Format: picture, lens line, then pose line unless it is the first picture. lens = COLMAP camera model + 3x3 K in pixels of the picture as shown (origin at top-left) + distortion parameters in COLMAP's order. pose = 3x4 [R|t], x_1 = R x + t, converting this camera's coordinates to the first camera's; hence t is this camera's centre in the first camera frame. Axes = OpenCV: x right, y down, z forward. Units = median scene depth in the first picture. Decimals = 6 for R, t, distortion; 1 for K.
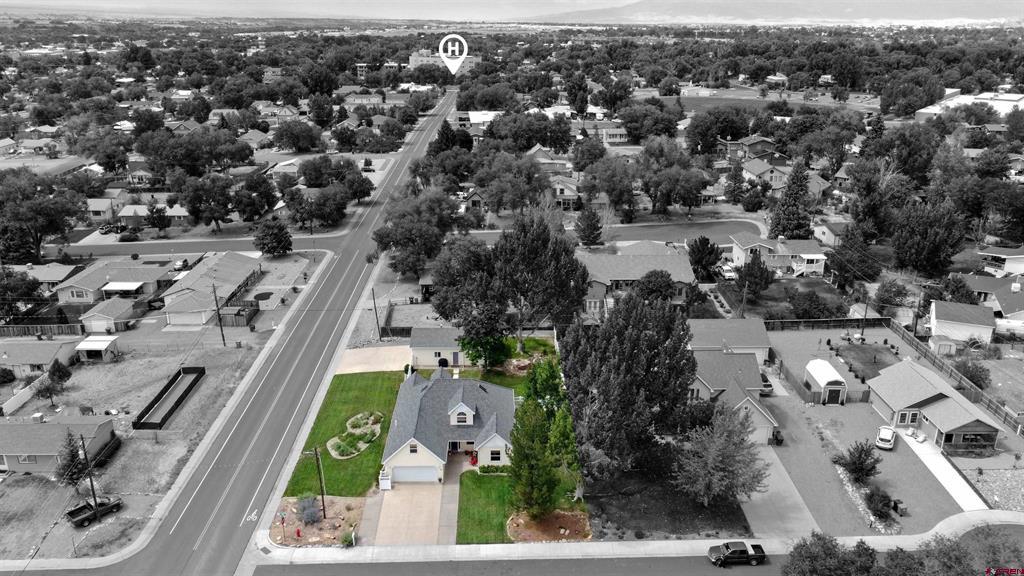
lens RADIAL K [[796.8, 0, 504.5], [0, 796.8, 289.4], [0, 0, 1]] dist [0.000234, -0.002787]
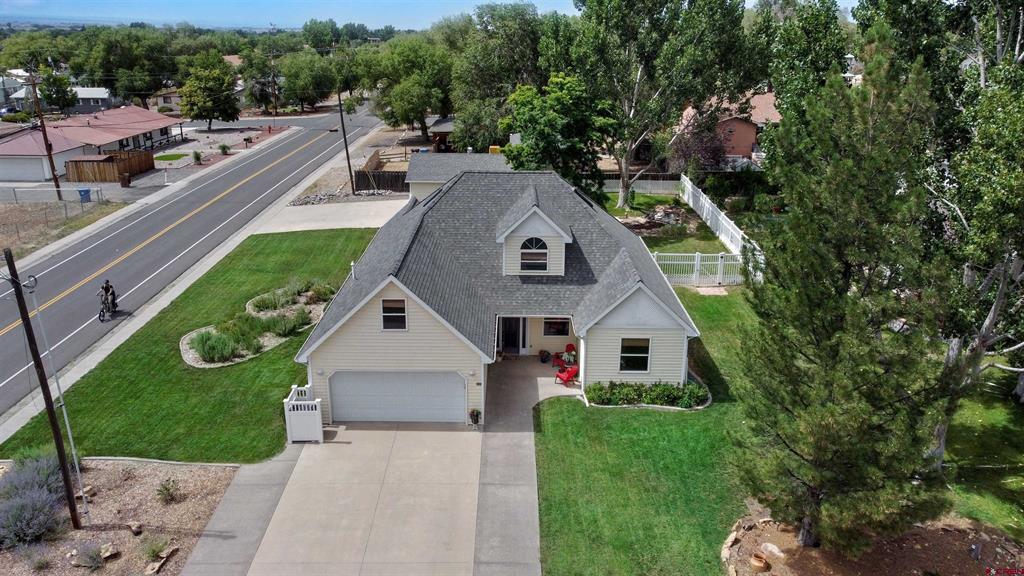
lens RADIAL K [[796.8, 0, 504.5], [0, 796.8, 289.4], [0, 0, 1]] dist [0.000234, -0.002787]
pose [[0.999726, 0.011432, -0.020449, -0.061143], [-0.011835, 0.999736, -0.019697, 0.188991], [0.020219, 0.019934, 0.999597, 0.657210]]
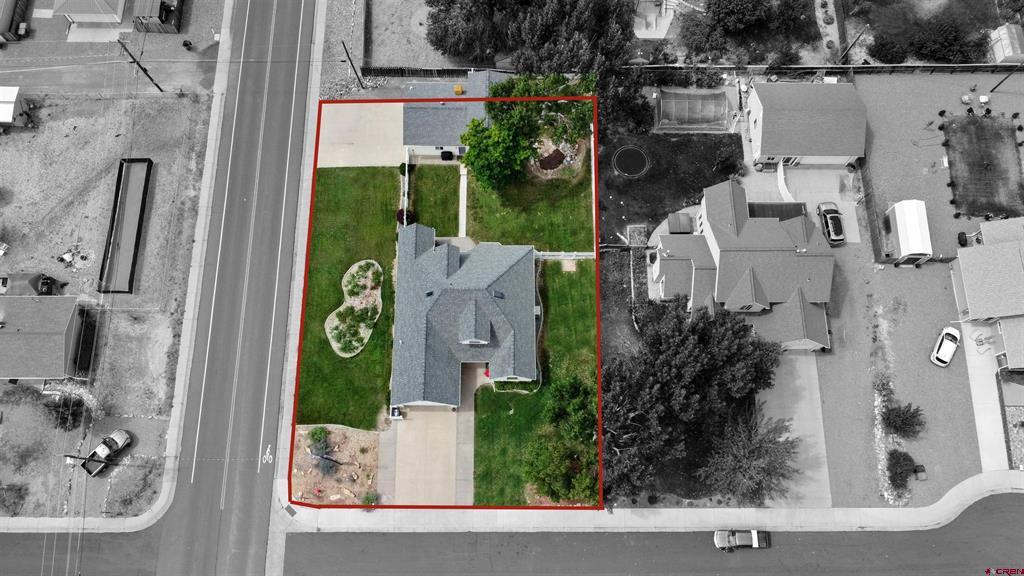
lens RADIAL K [[796.8, 0, 504.5], [0, 796.8, 289.4], [0, 0, 1]] dist [0.000234, -0.002787]
pose [[0.999856, 0.016367, 0.004424, -0.026261], [-0.013496, 0.610380, 0.791994, -0.588959], [0.010262, -0.791940, 0.610513, 0.520608]]
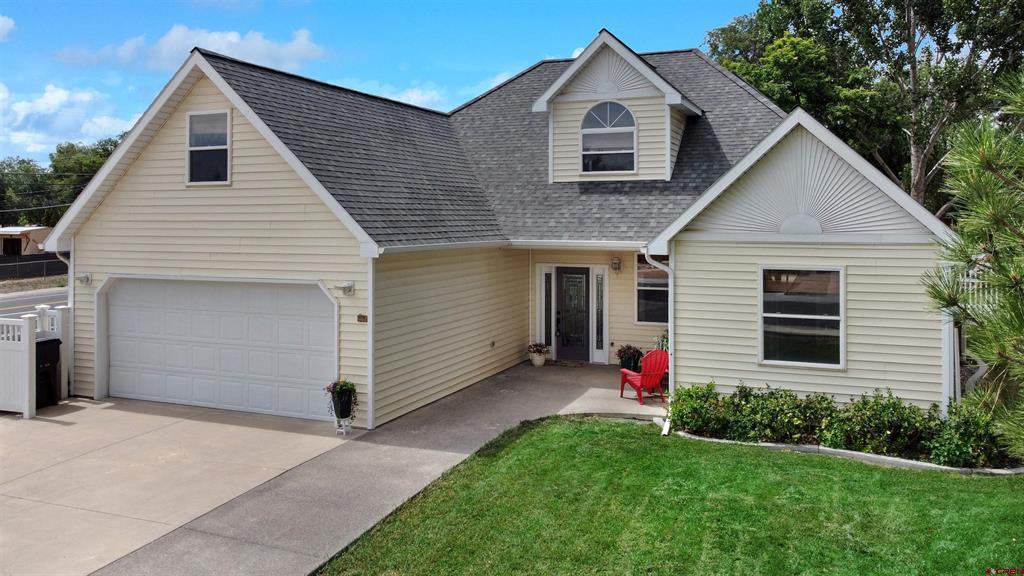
lens RADIAL K [[808.6, 0, 498.7], [0, 808.6, 226.9], [0, 0, 1]] dist [-0.000157, 0.000396]
pose [[0.913907, 0.005103, -0.405892, -0.002739], [-0.134197, 0.947496, -0.290246, 0.241950], [0.383100, 0.319727, 0.866608, 0.863081]]
